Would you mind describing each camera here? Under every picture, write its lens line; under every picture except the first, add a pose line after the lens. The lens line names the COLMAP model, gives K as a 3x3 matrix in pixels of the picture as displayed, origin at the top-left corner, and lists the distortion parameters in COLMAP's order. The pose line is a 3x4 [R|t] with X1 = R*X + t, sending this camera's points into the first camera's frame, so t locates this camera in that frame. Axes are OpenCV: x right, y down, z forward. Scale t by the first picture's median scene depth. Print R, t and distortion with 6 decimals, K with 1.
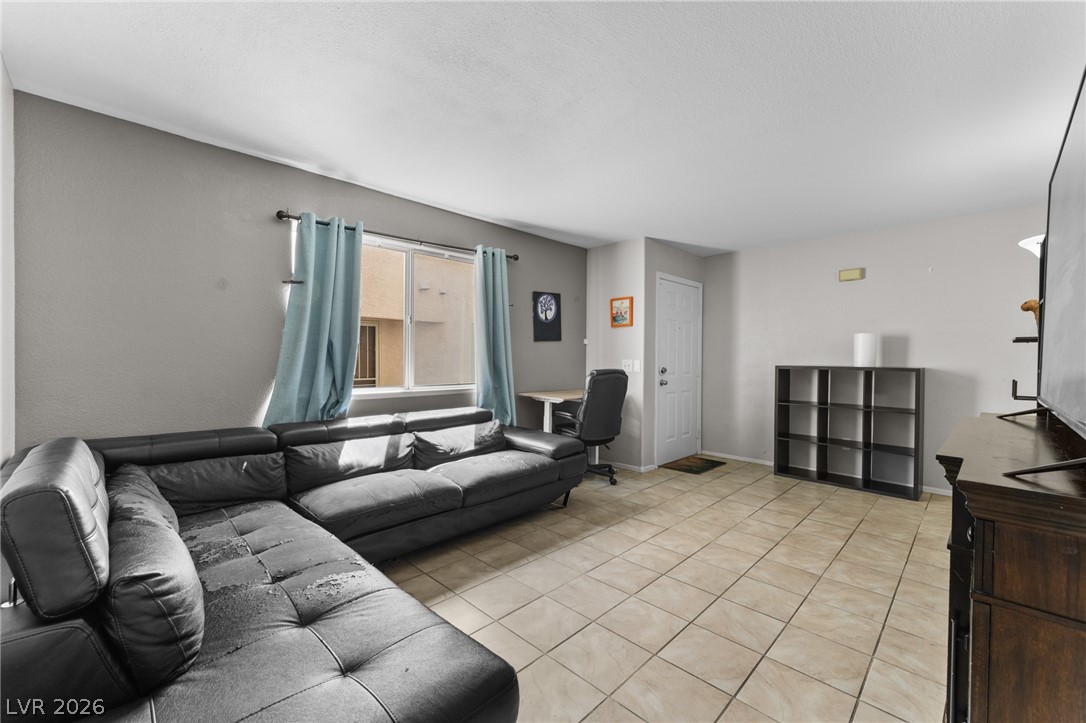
lens RADIAL K [[434.4, 0, 546.2], [0, 434.4, 364.1], [0, 0, 1]] dist [-0.002023, -0.000735]
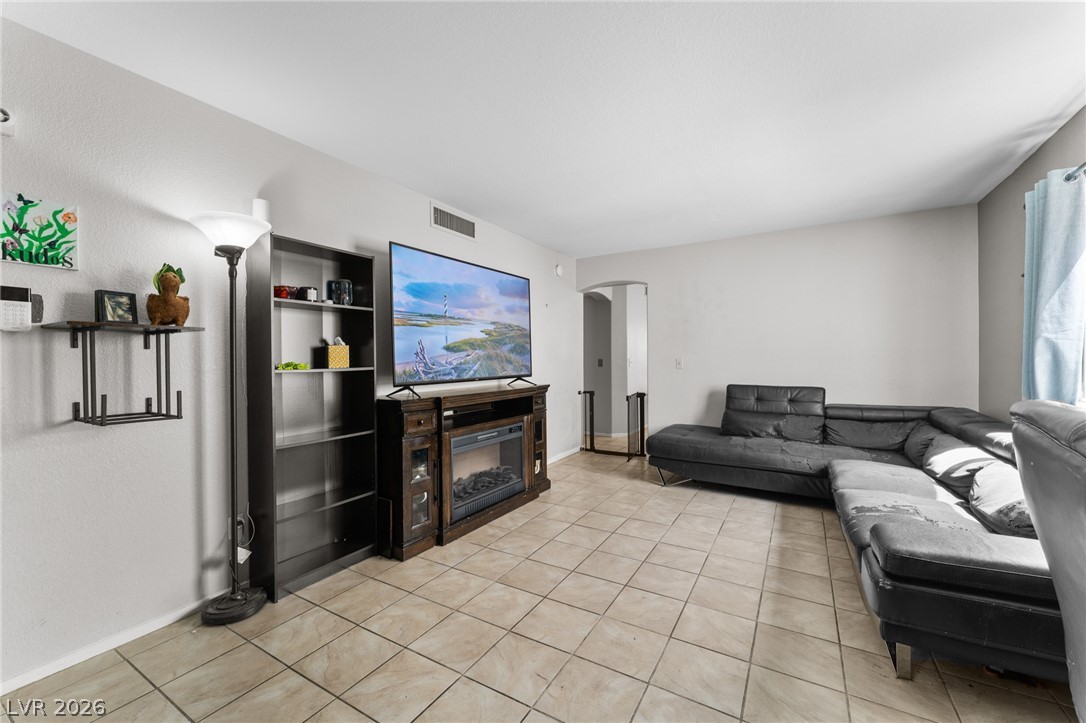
lens RADIAL K [[434.4, 0, 544.5], [0, 434.4, 362.7], [0, 0, 1]] dist [-0.002023, -0.000735]
pose [[-0.969557, 0.001858, -0.244860, 0.655108], [-0.002862, 0.999817, 0.018917, -0.018130], [0.244851, 0.019042, -0.969374, 1.679183]]
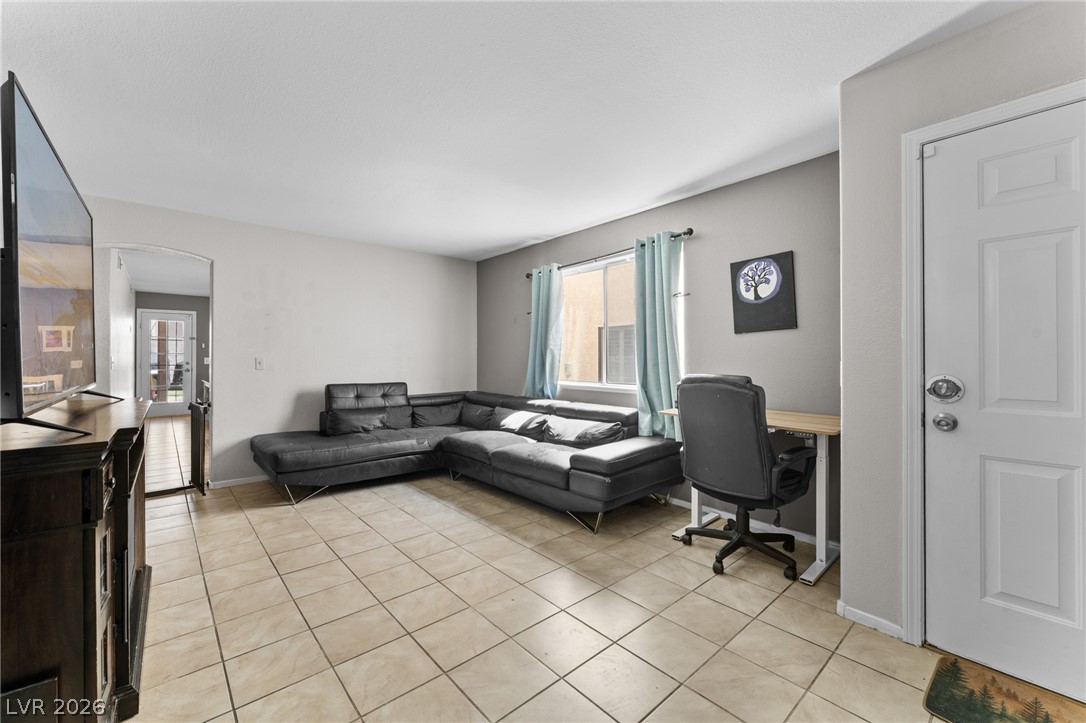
lens RADIAL K [[434.4, 0, 536.3], [0, 434.4, 358.2], [0, 0, 1]] dist [-0.002023, -0.000735]
pose [[-0.070086, -0.007881, -0.997510, 1.119714], [-0.014418, 0.999872, -0.006886, -0.004979], [0.997437, 0.013899, -0.070191, 1.170465]]
